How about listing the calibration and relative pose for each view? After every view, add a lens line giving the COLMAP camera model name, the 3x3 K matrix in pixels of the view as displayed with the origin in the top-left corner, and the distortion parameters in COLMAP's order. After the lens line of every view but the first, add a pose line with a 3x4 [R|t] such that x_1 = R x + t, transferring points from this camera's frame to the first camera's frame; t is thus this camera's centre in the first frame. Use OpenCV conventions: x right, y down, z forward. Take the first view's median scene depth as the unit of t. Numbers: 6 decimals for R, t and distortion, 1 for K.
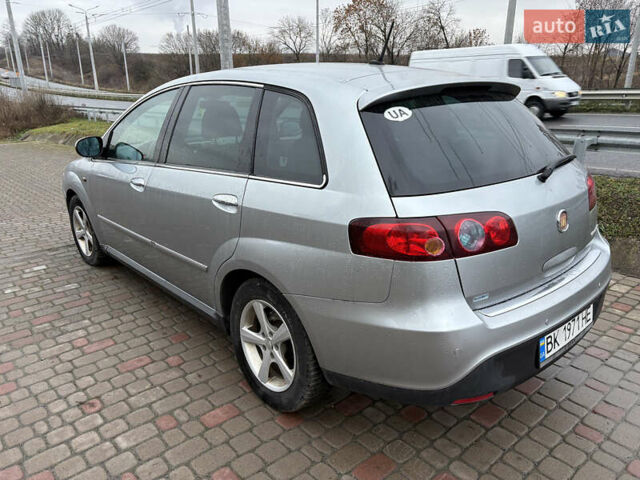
lens RADIAL K [[484.5, 0, 324.6], [0, 484.5, 238.4], [0, 0, 1]] dist [0.049944, -0.052576]
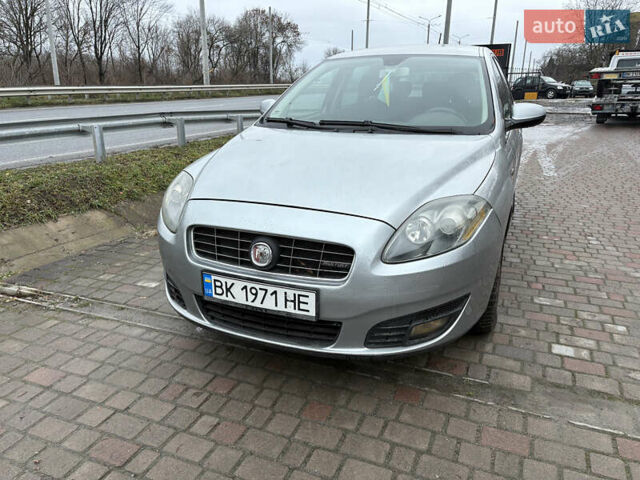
lens RADIAL K [[484.5, 0, 318.2], [0, 484.5, 241.9], [0, 0, 1]] dist [0.049944, -0.052576]
pose [[-0.429412, -0.254355, 0.866550, -1.639391], [0.277608, 0.875886, 0.394661, -0.633115], [-0.859383, 0.410034, -0.305505, 2.432366]]
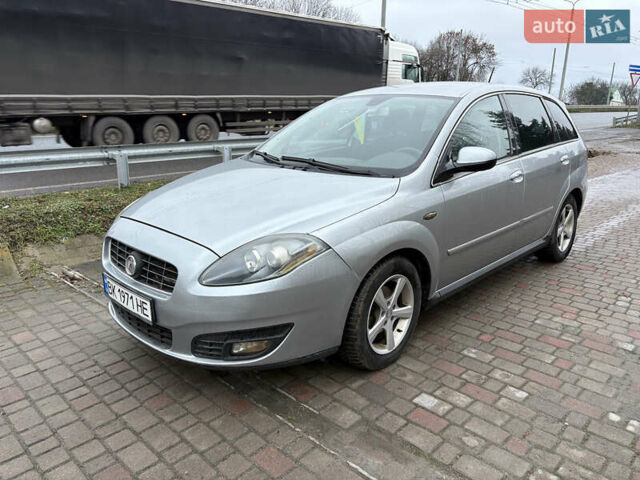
lens RADIAL K [[484.5, 0, 322.9], [0, 484.5, 241.9], [0, 0, 1]] dist [0.049944, -0.052576]
pose [[-0.076506, -0.246157, 0.966206, -1.897450], [0.293849, 0.920440, 0.257765, -0.508943], [-0.952785, 0.303639, 0.001914, 1.876541]]
